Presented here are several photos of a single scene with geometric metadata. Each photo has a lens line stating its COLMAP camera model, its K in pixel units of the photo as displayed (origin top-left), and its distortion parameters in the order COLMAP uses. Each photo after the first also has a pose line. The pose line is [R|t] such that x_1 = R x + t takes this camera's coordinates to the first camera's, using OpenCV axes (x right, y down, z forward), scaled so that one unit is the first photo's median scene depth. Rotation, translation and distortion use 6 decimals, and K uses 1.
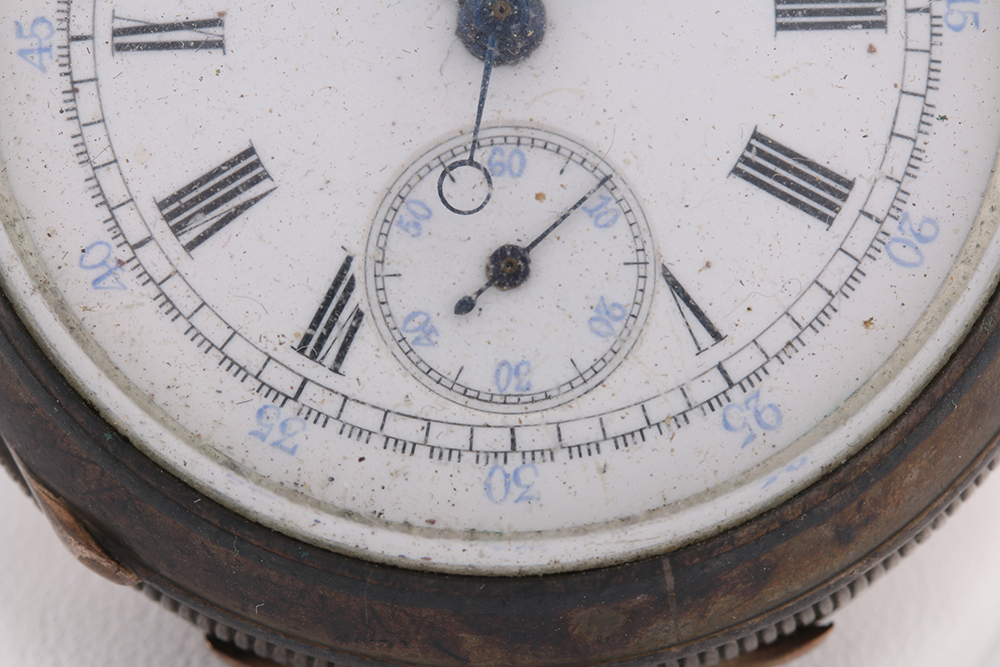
lens RADIAL K [[4488.7, 0, 500.0], [0, 4488.7, 333.5], [0, 0, 1]] dist [-0.186684, 4.118323]
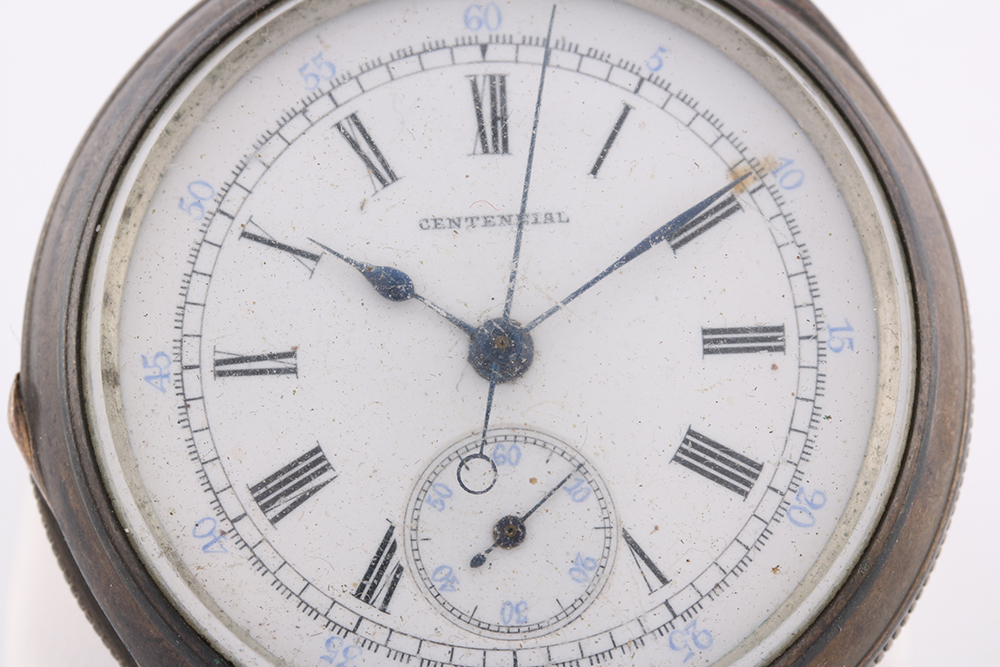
lens RADIAL K [[4488.7, 0, 500.0], [0, 4488.7, 333.5], [0, 0, 1]] dist [-0.186684, 4.118323]
pose [[0.999754, -0.014424, 0.016869, -0.023028], [0.015263, 0.998599, -0.050664, -0.006063], [-0.016114, 0.050909, 0.998573, -0.357558]]
